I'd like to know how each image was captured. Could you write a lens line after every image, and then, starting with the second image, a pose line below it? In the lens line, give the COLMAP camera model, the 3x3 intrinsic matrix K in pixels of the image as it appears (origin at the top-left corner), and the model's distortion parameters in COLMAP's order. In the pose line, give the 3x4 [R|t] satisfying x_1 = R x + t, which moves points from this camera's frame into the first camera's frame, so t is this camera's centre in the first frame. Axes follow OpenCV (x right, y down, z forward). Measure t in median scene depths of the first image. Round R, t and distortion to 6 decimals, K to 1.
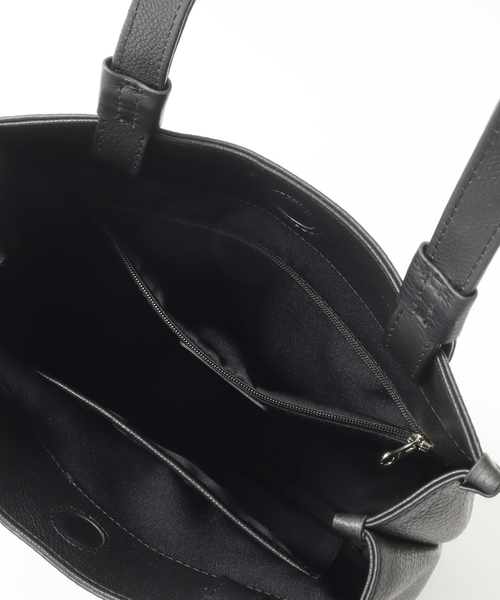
lens RADIAL K [[457.5, 0, 250.0], [0, 457.5, 300.0], [0, 0, 1]] dist [0.070714, 0.002626]
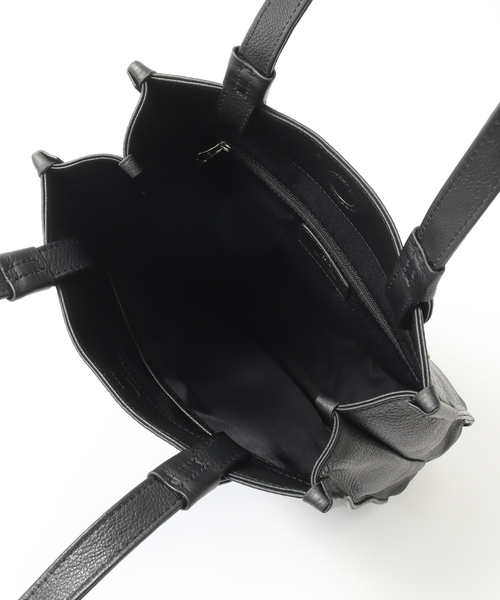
lens RADIAL K [[457.5, 0, 250.0], [0, 457.5, 300.0], [0, 0, 1]] dist [0.070714, 0.002626]
pose [[0.951169, 0.233329, -0.202077, 0.200359], [-0.203373, 0.966209, 0.158367, -0.024008], [0.232201, -0.109537, 0.966480, -0.427399]]
